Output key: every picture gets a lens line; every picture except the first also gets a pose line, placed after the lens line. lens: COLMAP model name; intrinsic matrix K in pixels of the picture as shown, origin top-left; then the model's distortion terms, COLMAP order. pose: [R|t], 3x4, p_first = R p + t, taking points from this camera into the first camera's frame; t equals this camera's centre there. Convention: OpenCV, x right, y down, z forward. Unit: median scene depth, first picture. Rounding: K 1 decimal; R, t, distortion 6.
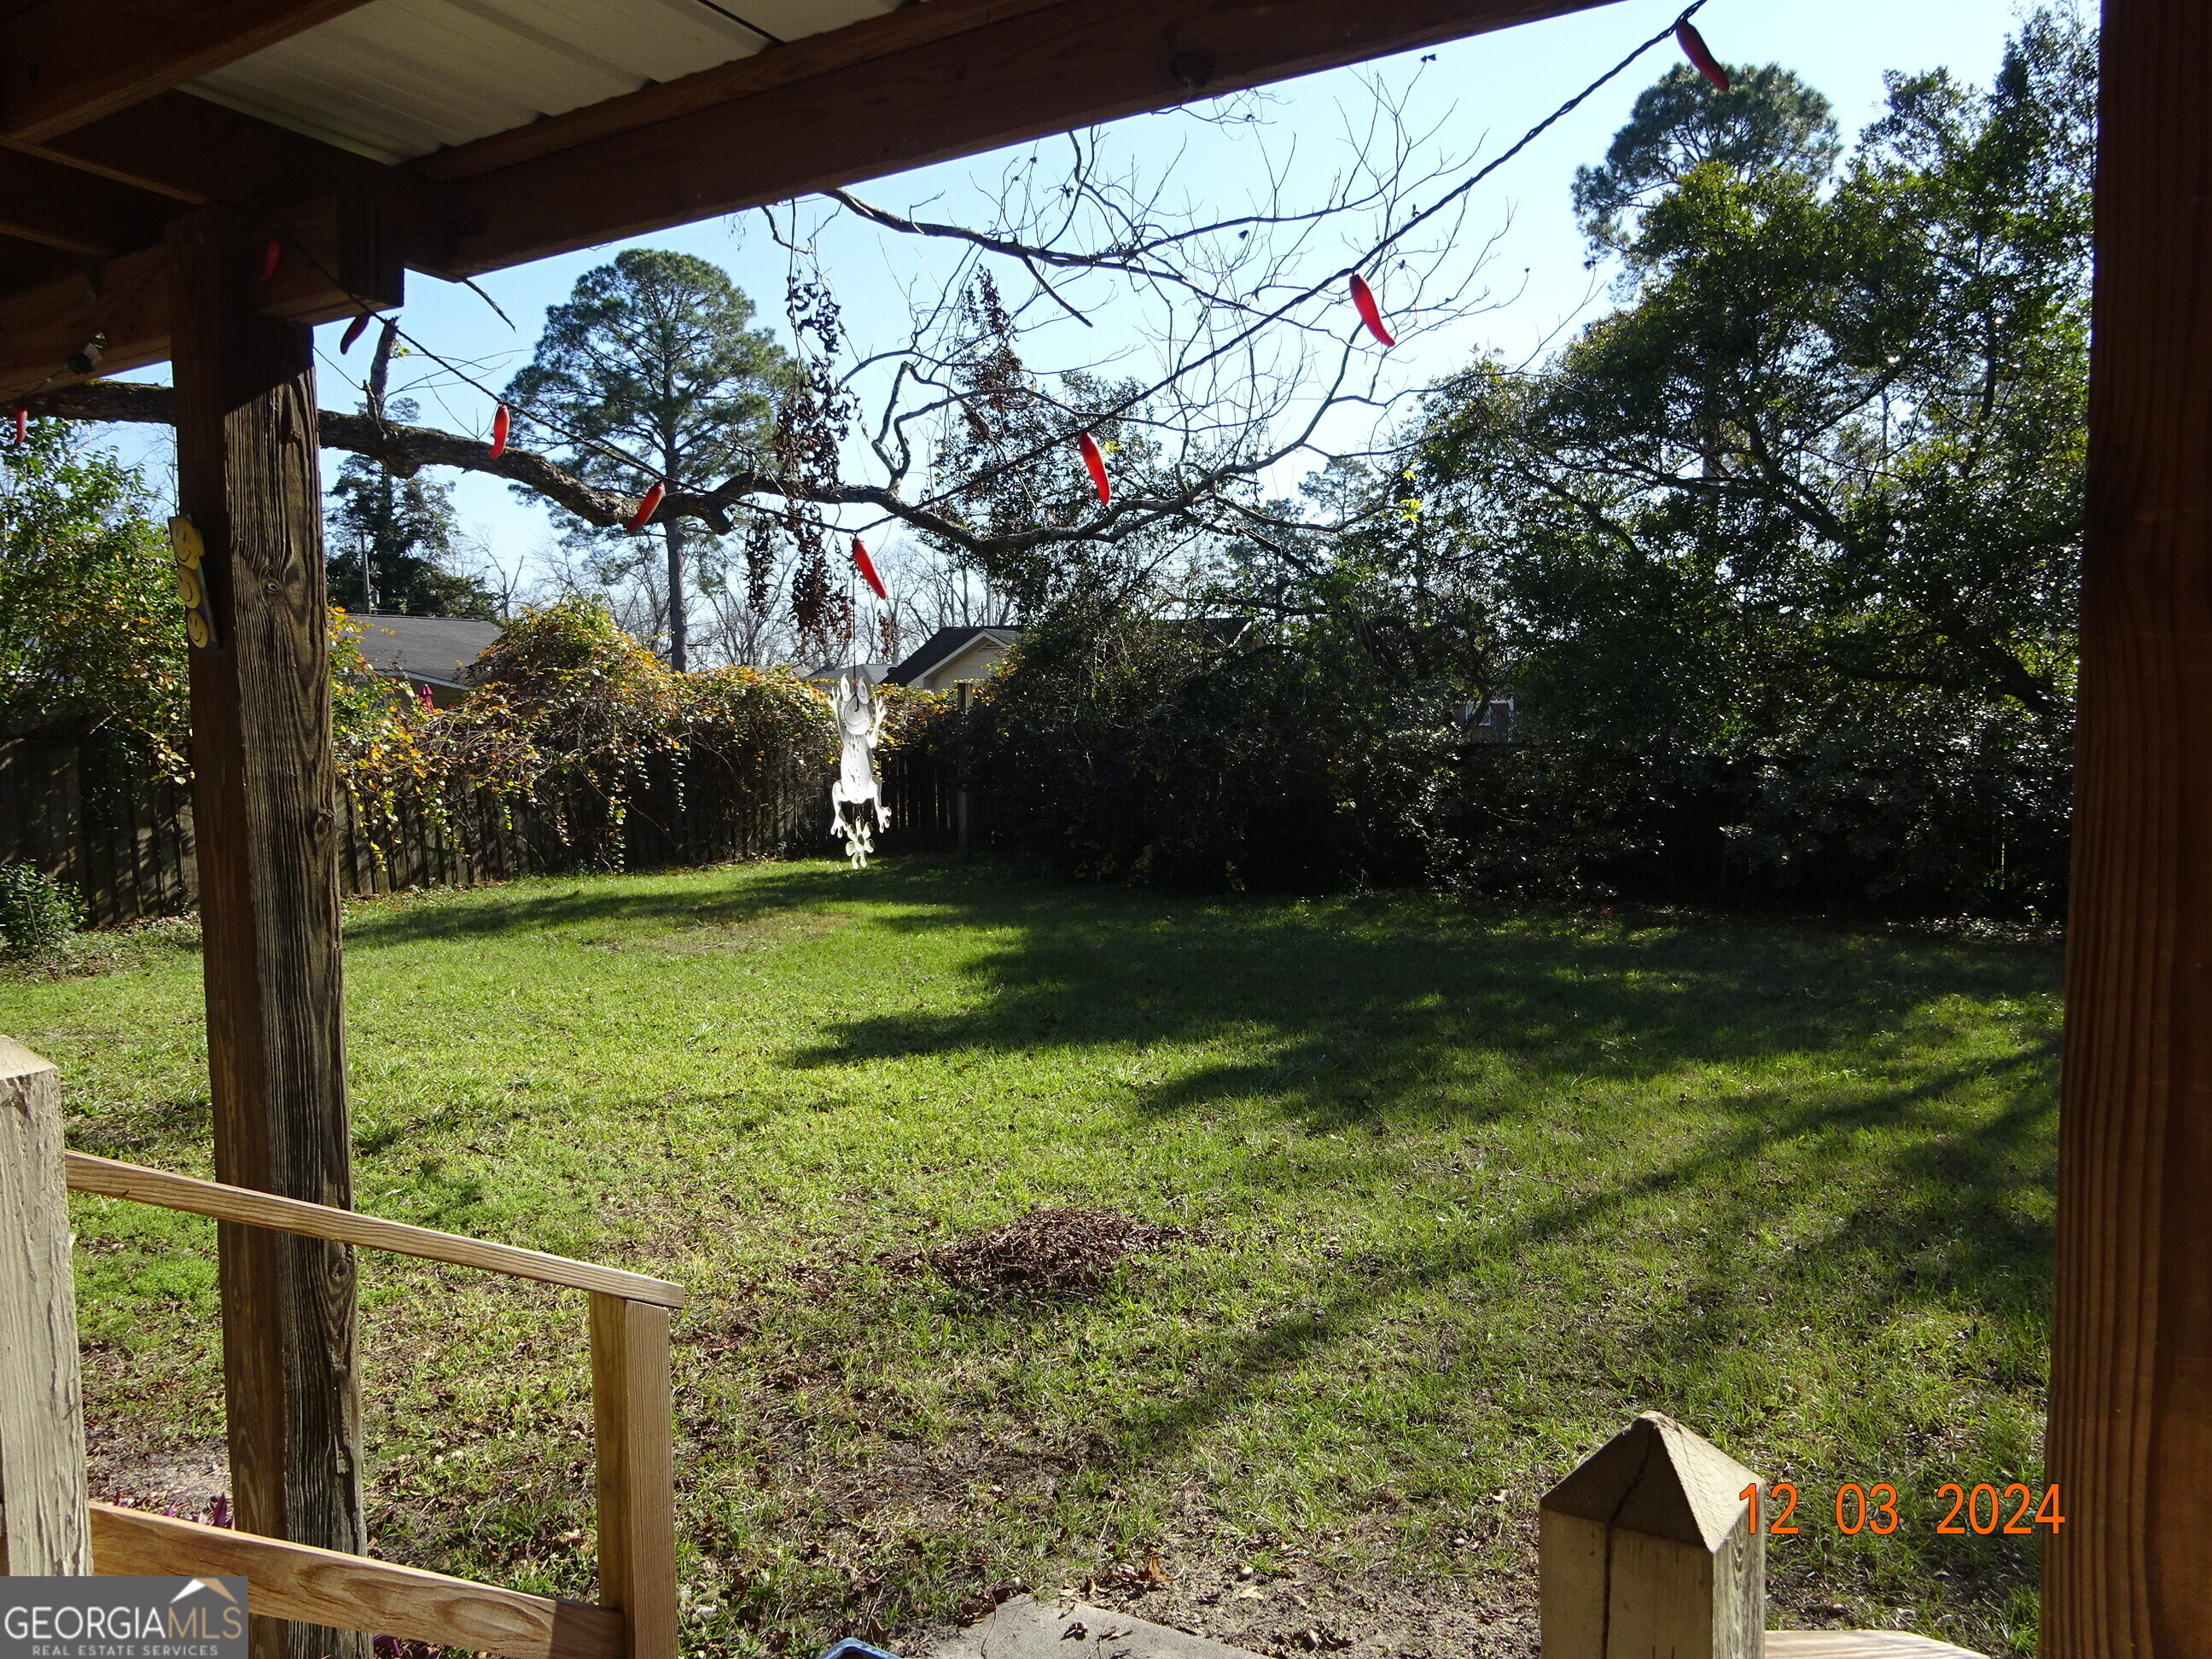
lens RADIAL K [[1573.8, 0, 1104.5], [0, 1573.8, 802.0], [0, 0, 1]] dist [-0.026729, 0.001121]
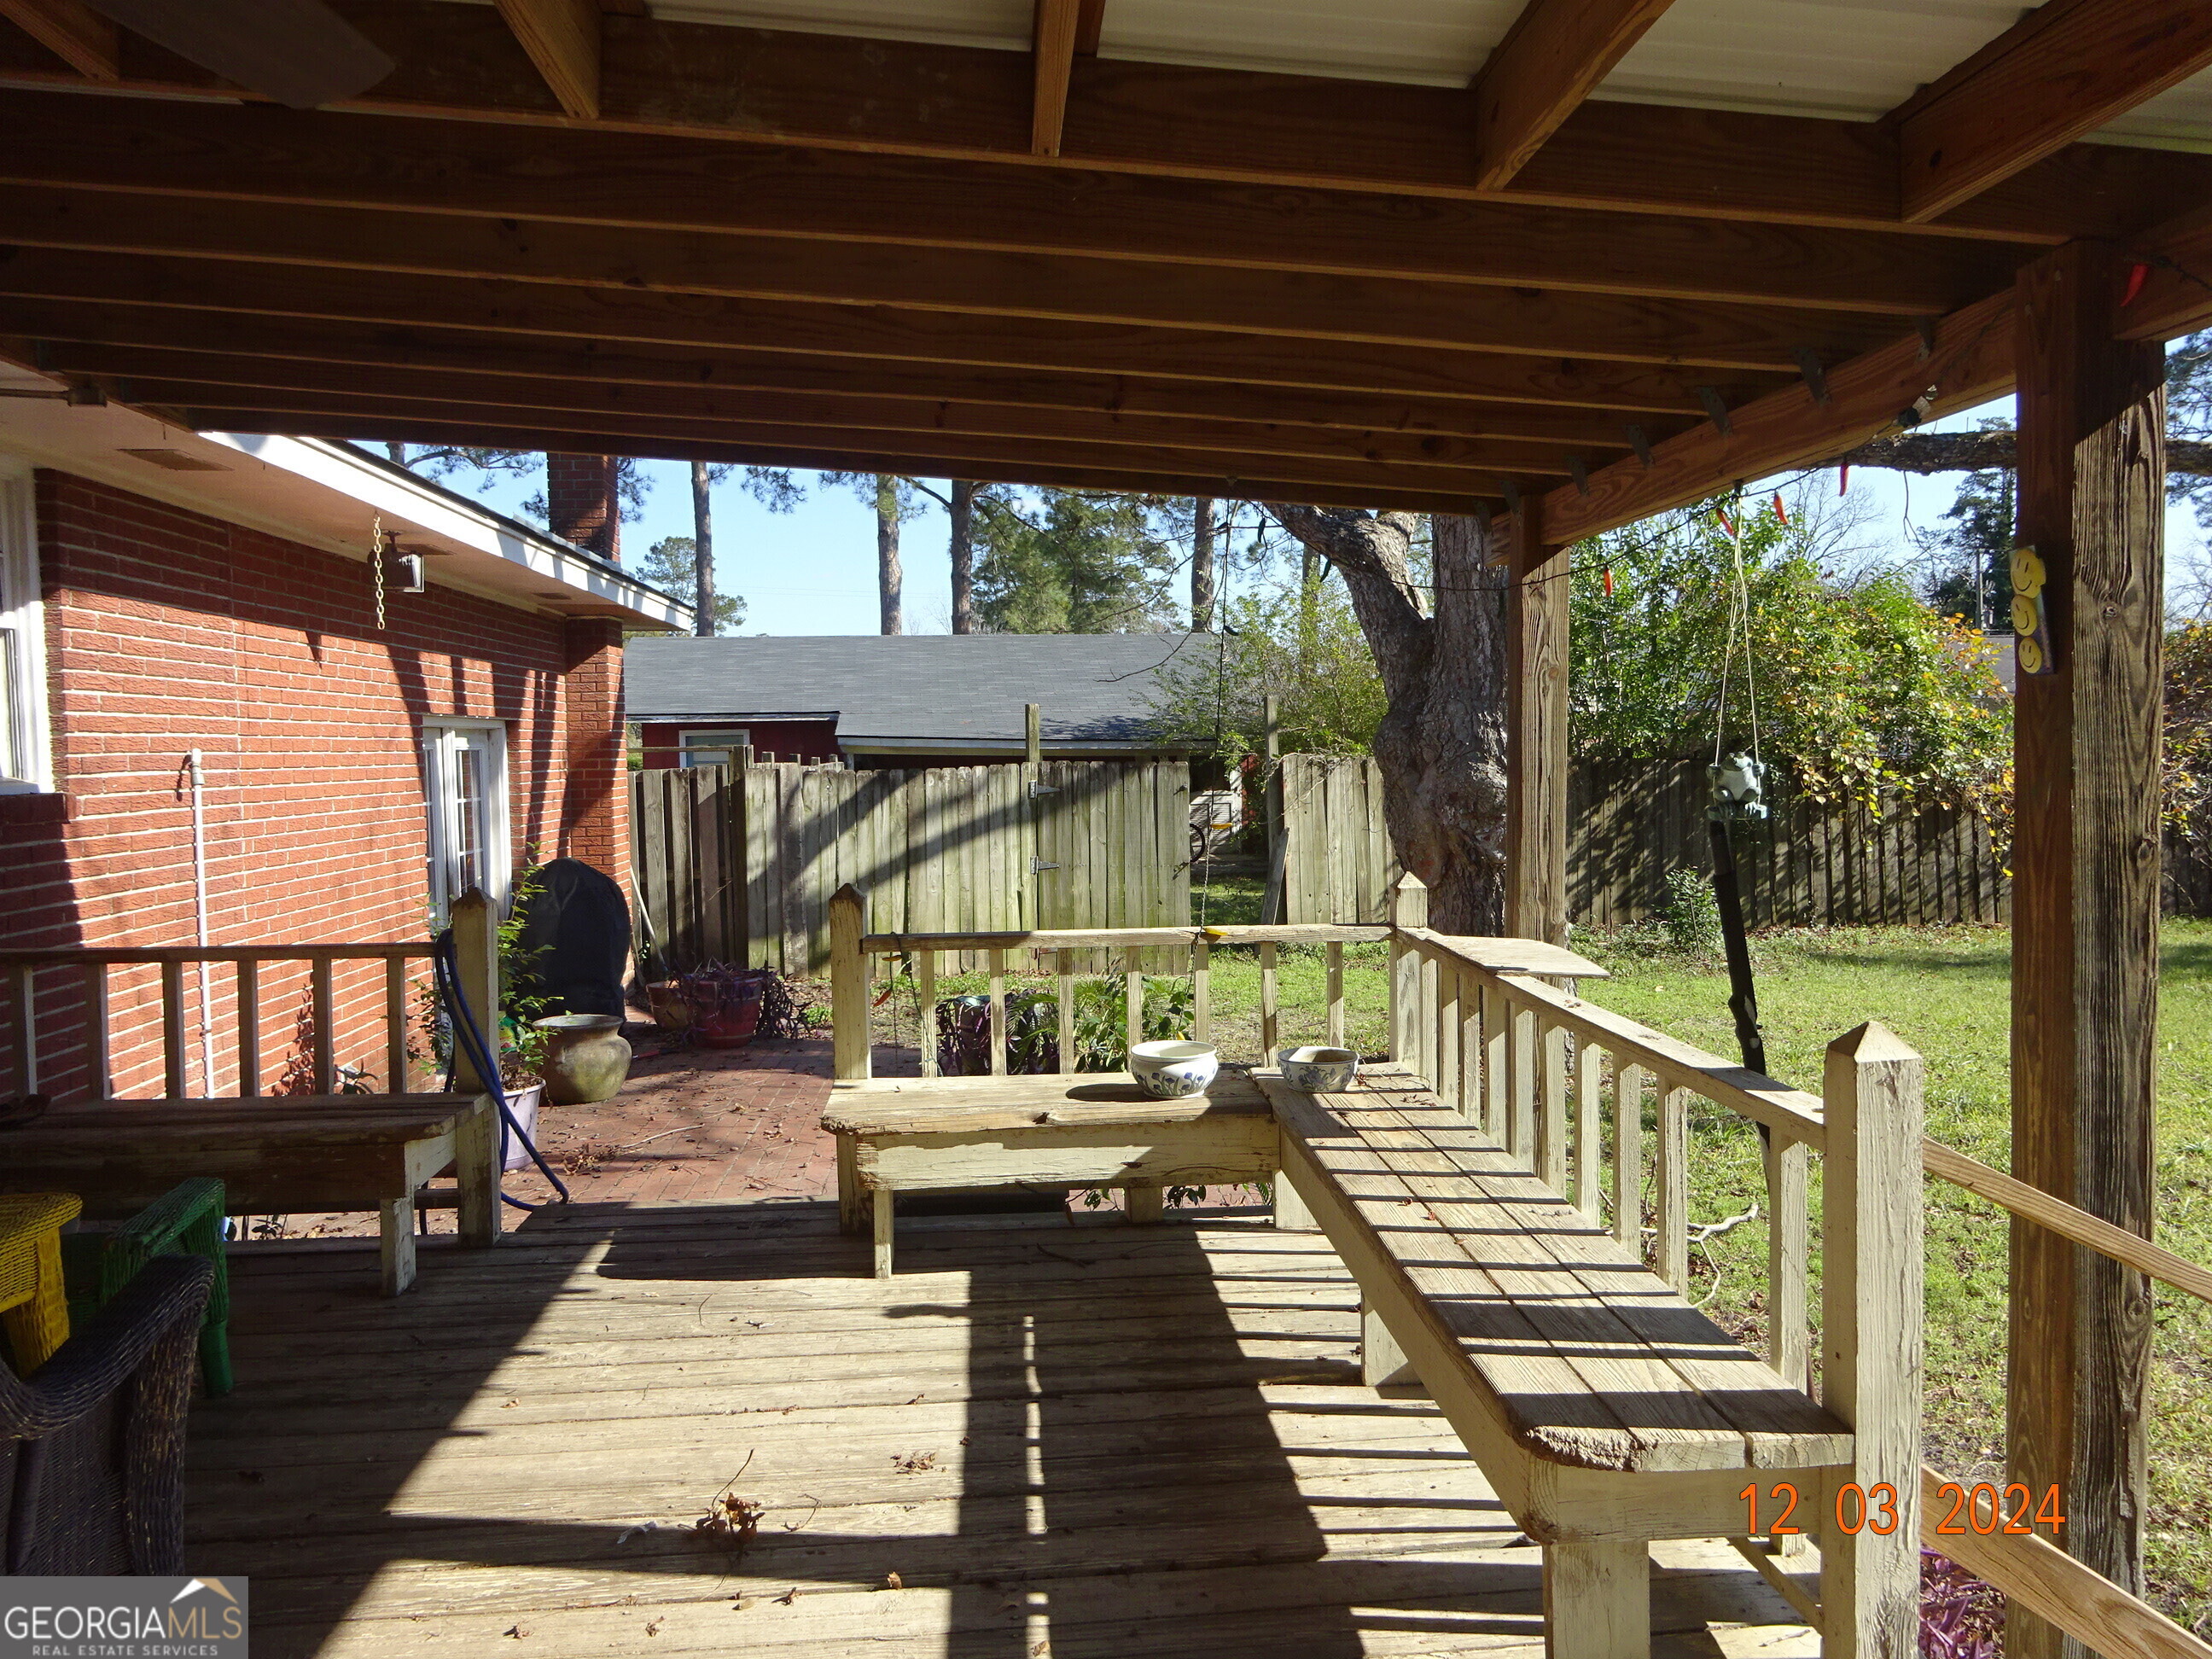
lens RADIAL K [[1573.8, 0, 1104.5], [0, 1573.8, 802.0], [0, 0, 1]] dist [-0.026729, 0.001121]
pose [[0.597588, 0.029855, -0.801247, -0.109498], [-0.042028, 0.999099, 0.005881, 0.005962], [0.800701, 0.030160, 0.598305, -0.103463]]
